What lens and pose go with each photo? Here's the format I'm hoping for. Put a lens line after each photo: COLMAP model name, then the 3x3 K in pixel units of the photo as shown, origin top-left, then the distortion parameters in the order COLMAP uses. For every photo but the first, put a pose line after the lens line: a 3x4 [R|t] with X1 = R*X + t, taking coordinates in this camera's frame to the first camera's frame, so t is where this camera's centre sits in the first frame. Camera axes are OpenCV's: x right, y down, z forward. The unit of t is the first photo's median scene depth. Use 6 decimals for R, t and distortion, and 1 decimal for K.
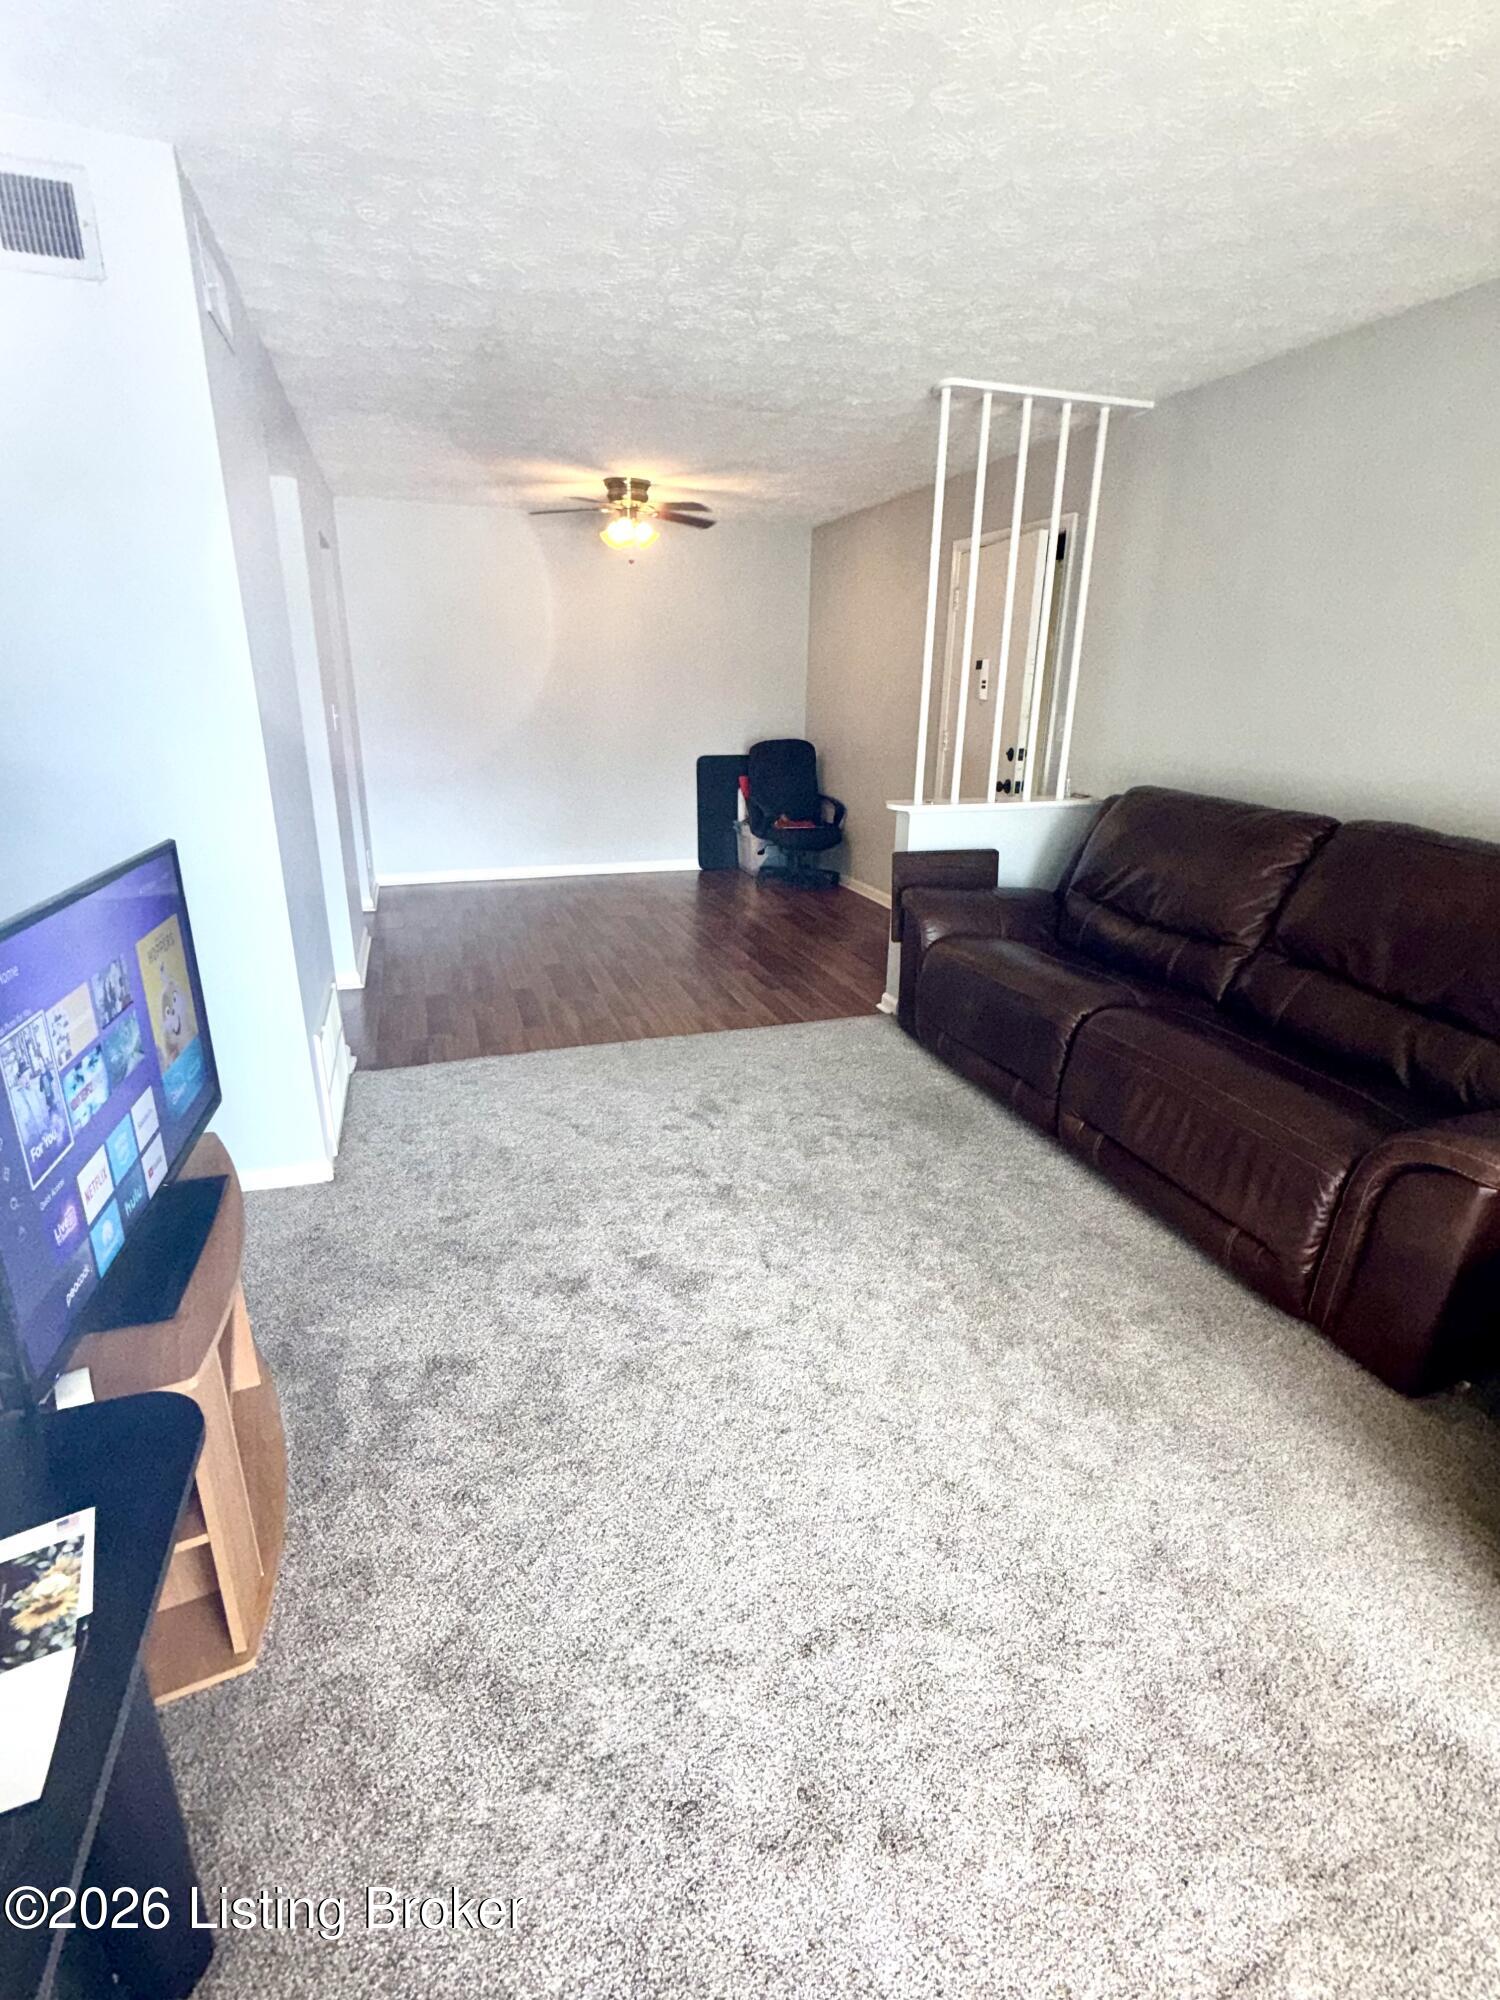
lens RADIAL K [[935.7, 0, 750.0], [0, 935.7, 1000.0], [0, 0, 1]] dist [0.001588, 0.000110]
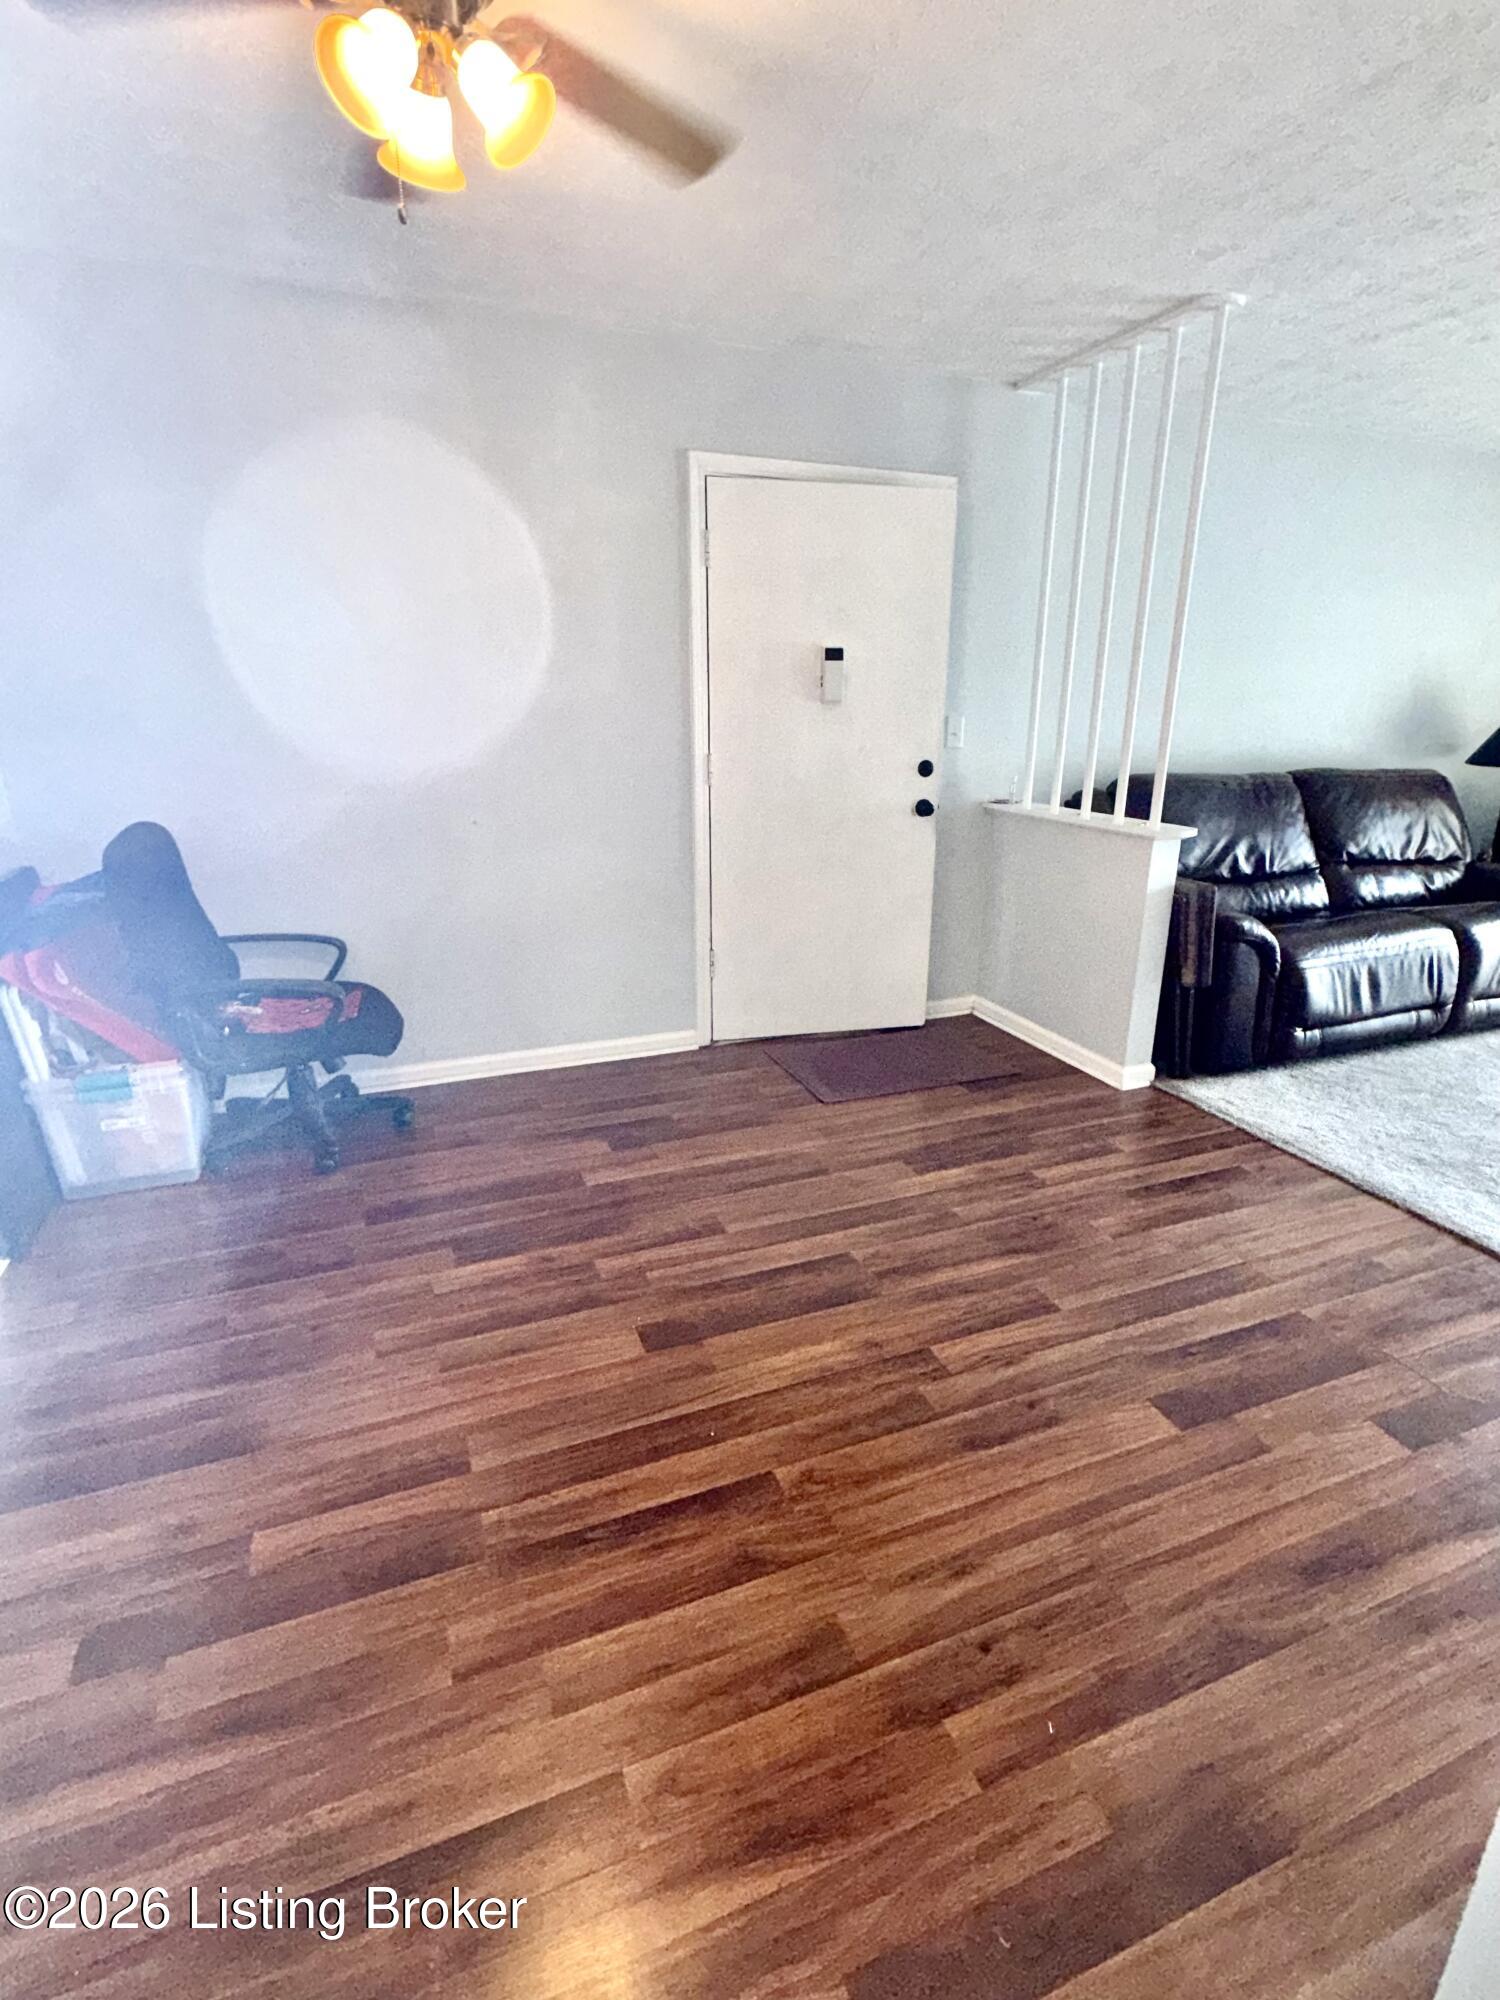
lens RADIAL K [[934.3, 0, 764.6], [0, 934.3, 1011.6], [0, 0, 1]] dist [0.002681, 0.000641]
pose [[-0.044805, -0.323876, 0.945038, -0.367947], [0.319651, 0.891607, 0.320719, -0.258062], [-0.946475, 0.316453, 0.063579, 0.782807]]
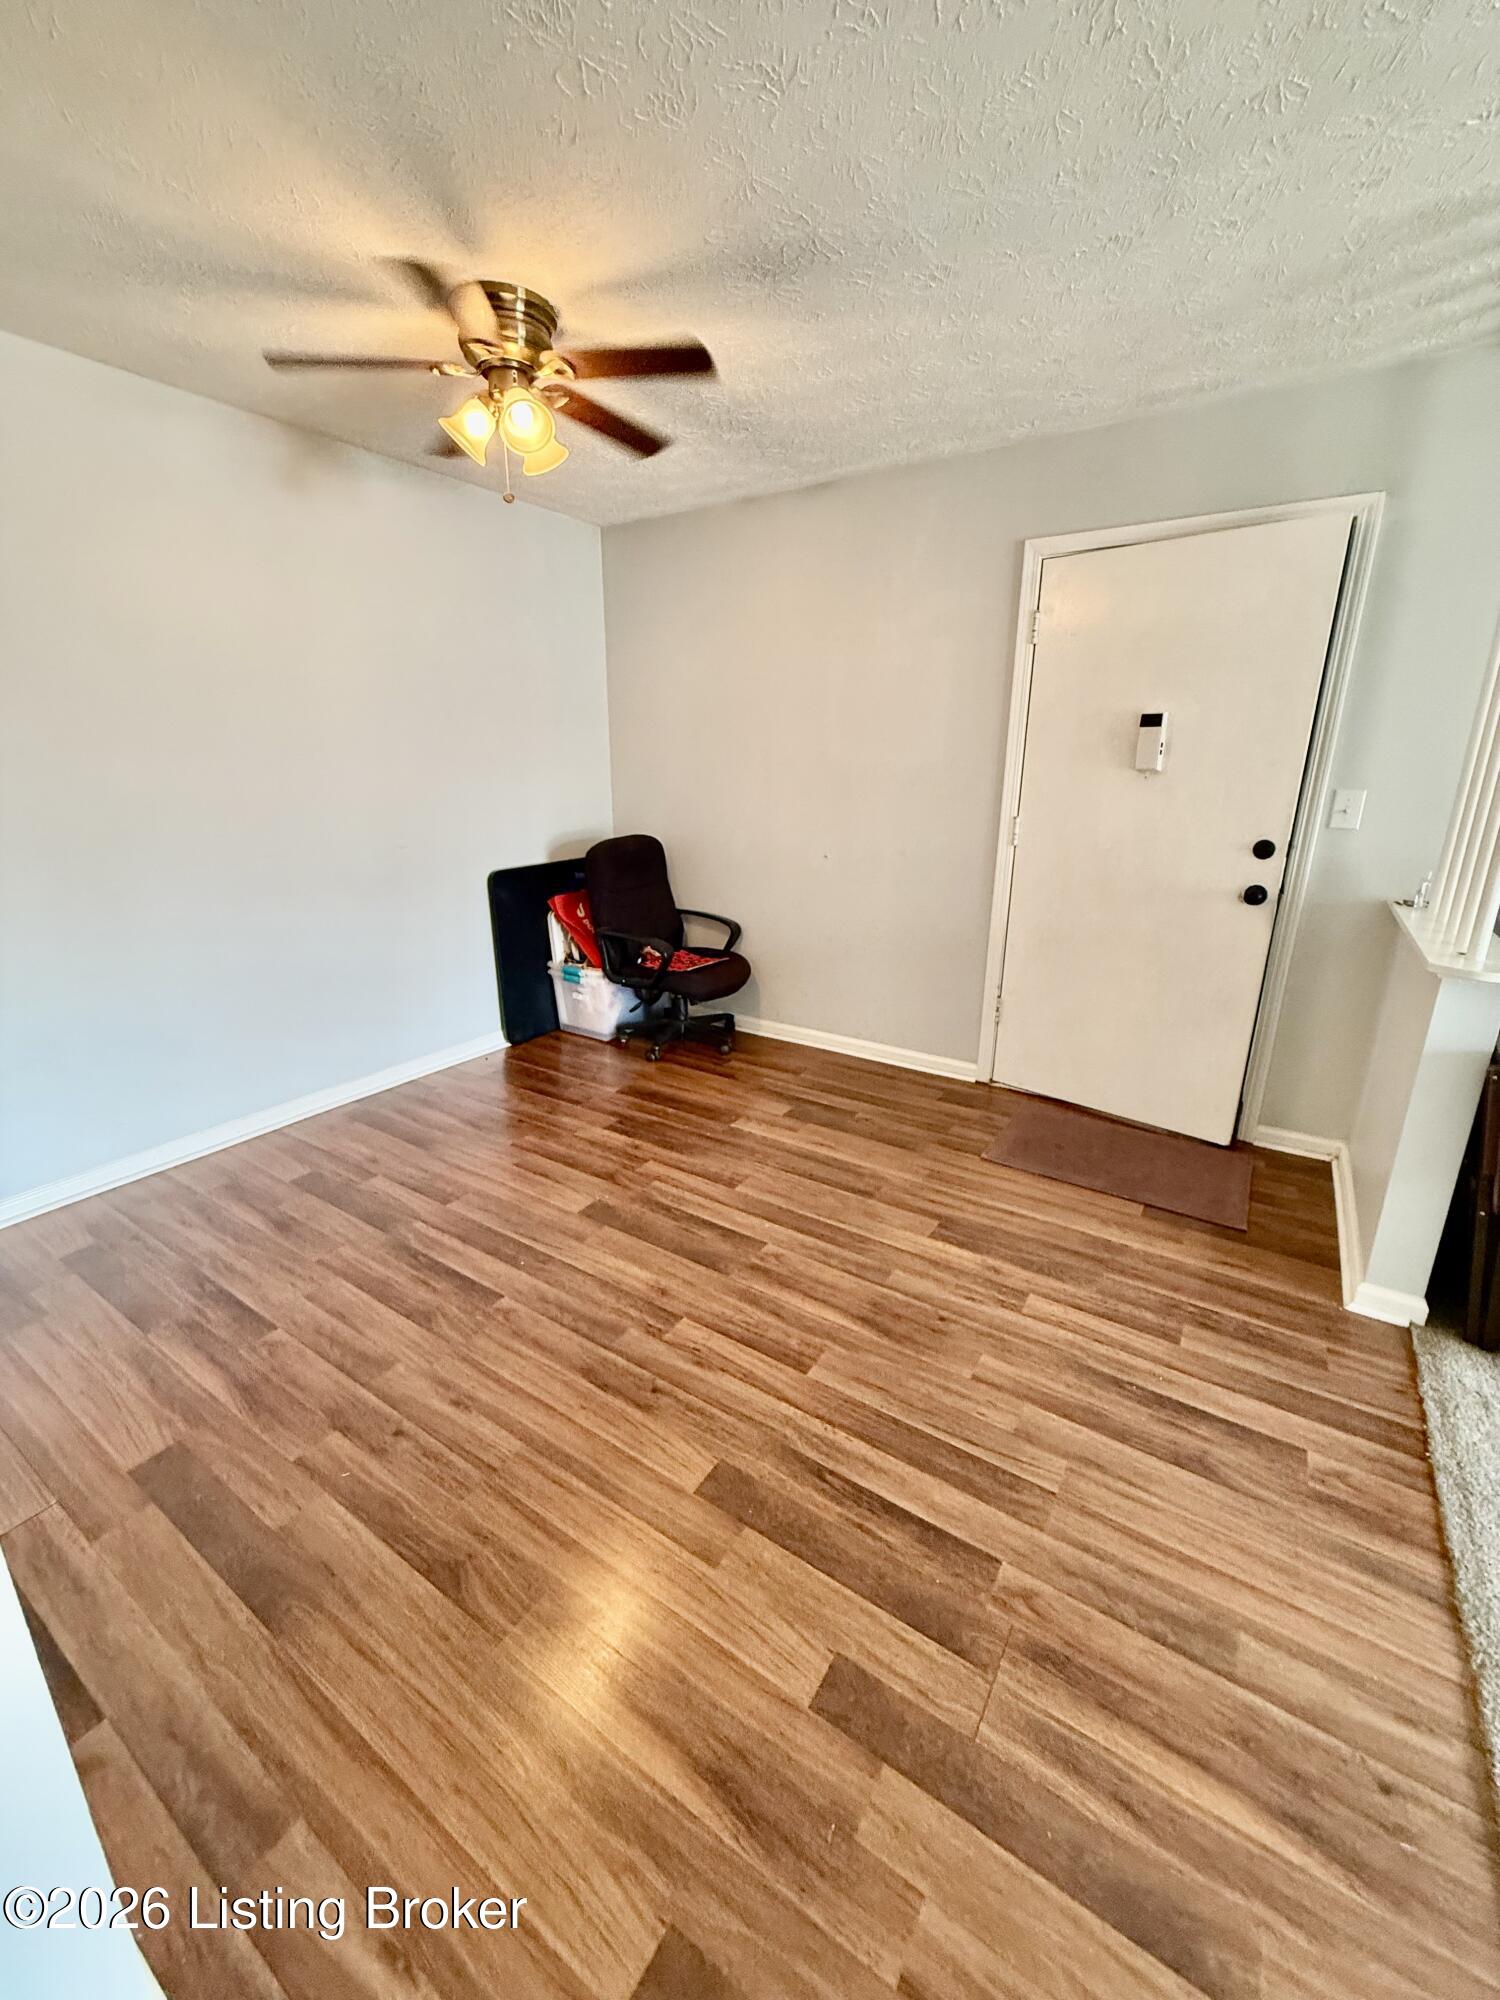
lens RADIAL K [[801.4, 0, 750.0], [0, 801.4, 1000.0], [0, 0, 1]] dist [0.002063, 0.000147]
pose [[0.791164, -0.183037, 0.583573, -0.255371], [0.201046, 0.978974, 0.034492, -0.170852], [-0.577616, 0.090036, 0.811328, 0.515661]]
